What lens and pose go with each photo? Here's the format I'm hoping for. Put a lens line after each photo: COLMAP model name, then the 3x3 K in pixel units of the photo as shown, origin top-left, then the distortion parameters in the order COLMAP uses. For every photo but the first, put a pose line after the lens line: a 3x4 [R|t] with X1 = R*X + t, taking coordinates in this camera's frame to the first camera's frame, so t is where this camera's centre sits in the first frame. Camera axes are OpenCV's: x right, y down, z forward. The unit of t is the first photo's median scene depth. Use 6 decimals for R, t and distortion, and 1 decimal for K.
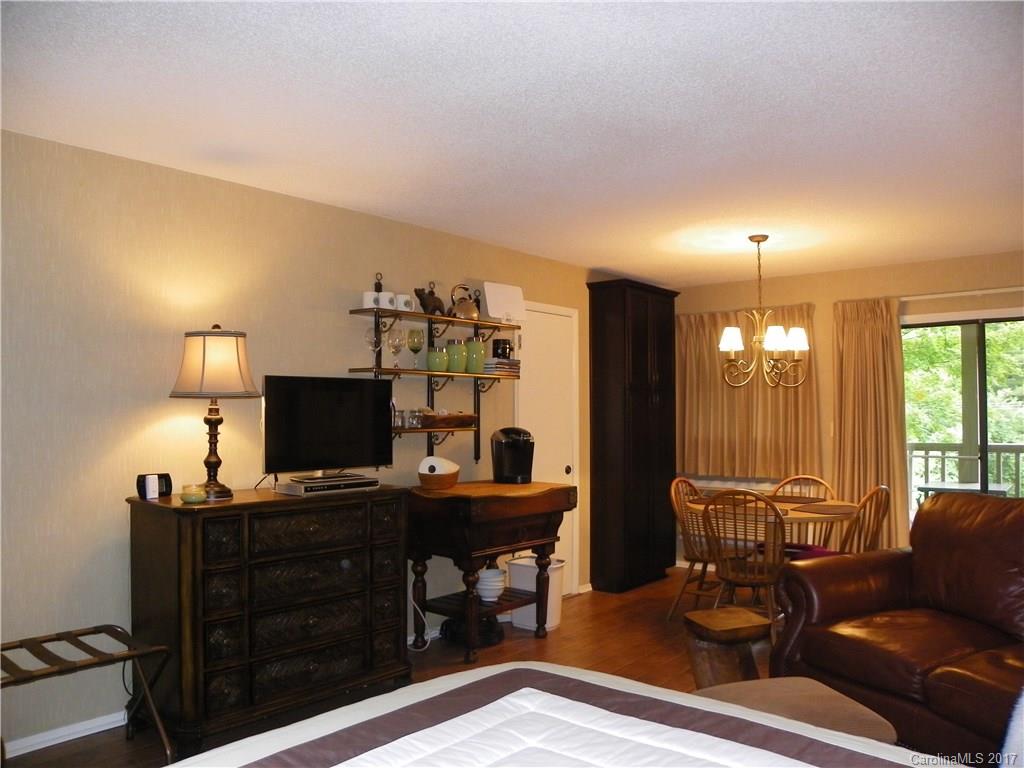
lens RADIAL K [[773.5, 0, 503.7], [0, 773.5, 391.1], [0, 0, 1]] dist [-0.156946, 0.097122]
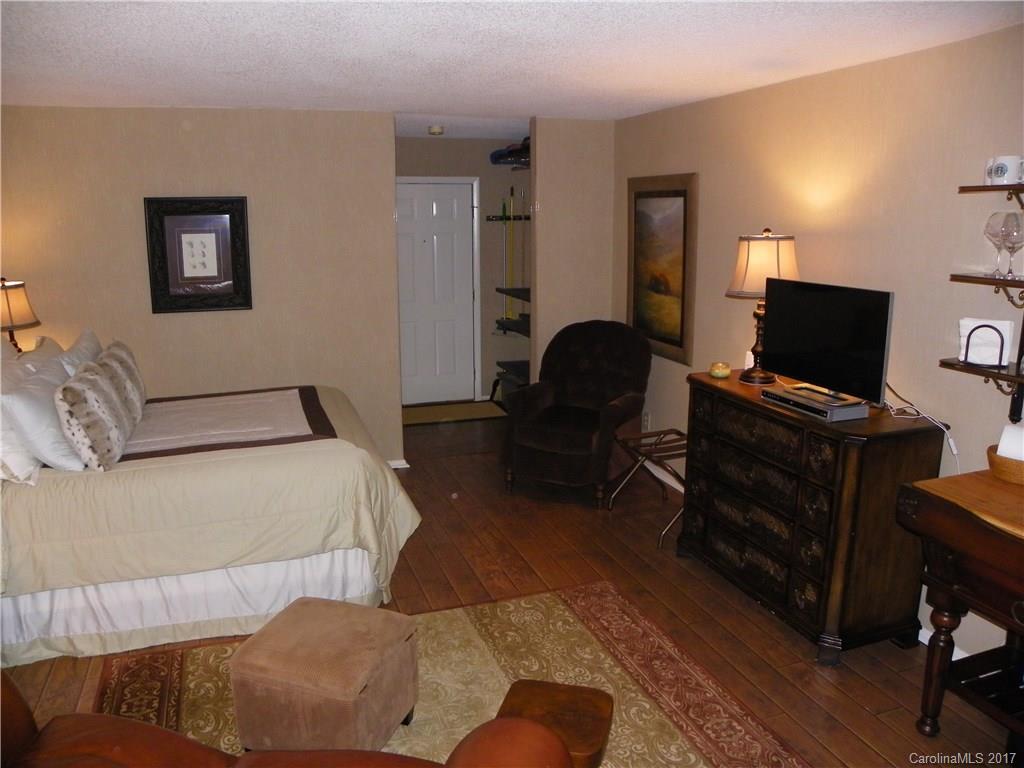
lens RADIAL K [[773.5, 0, 503.7], [0, 773.5, 391.1], [0, 0, 1]] dist [-0.156946, 0.097122]
pose [[-0.513794, 0.195973, -0.835231, 0.781954], [0.030438, 0.977112, 0.210539, -0.099316], [0.857373, 0.082751, -0.507999, 1.246301]]
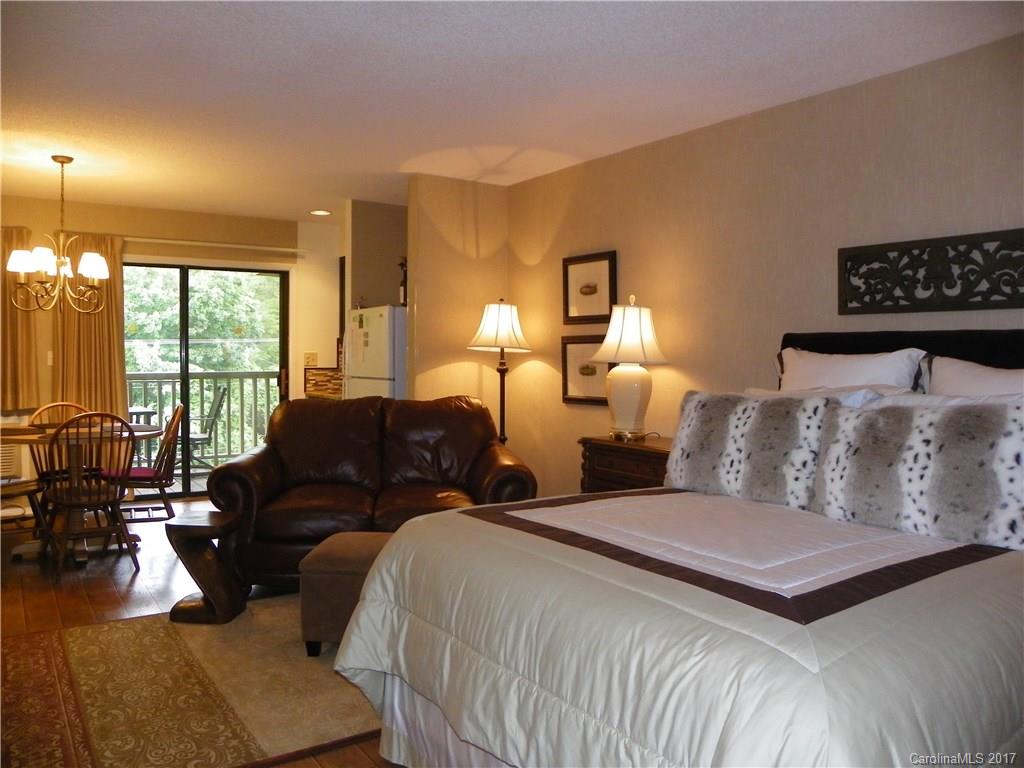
lens RADIAL K [[773.5, 0, 503.7], [0, 773.5, 391.1], [0, 0, 1]] dist [-0.156946, 0.097122]
pose [[0.268207, -0.037993, 0.962612, -0.645408], [-0.040904, 0.997872, 0.050782, 0.036811], [-0.962493, -0.052995, 0.266082, 0.281749]]
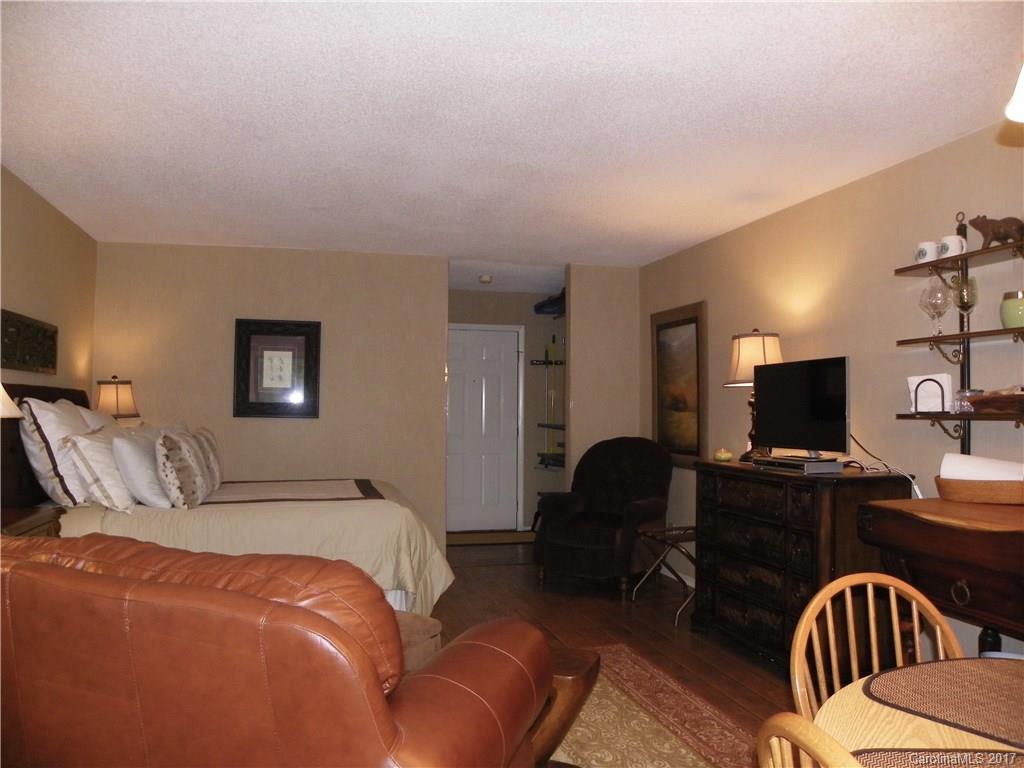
lens RADIAL K [[773.5, 0, 503.7], [0, 773.5, 391.1], [0, 0, 1]] dist [-0.156946, 0.097122]
pose [[-0.577253, -0.019307, -0.816337, 0.929689], [0.019554, 0.999107, -0.037457, 0.059140], [0.816331, -0.037585, -0.576360, 1.391101]]
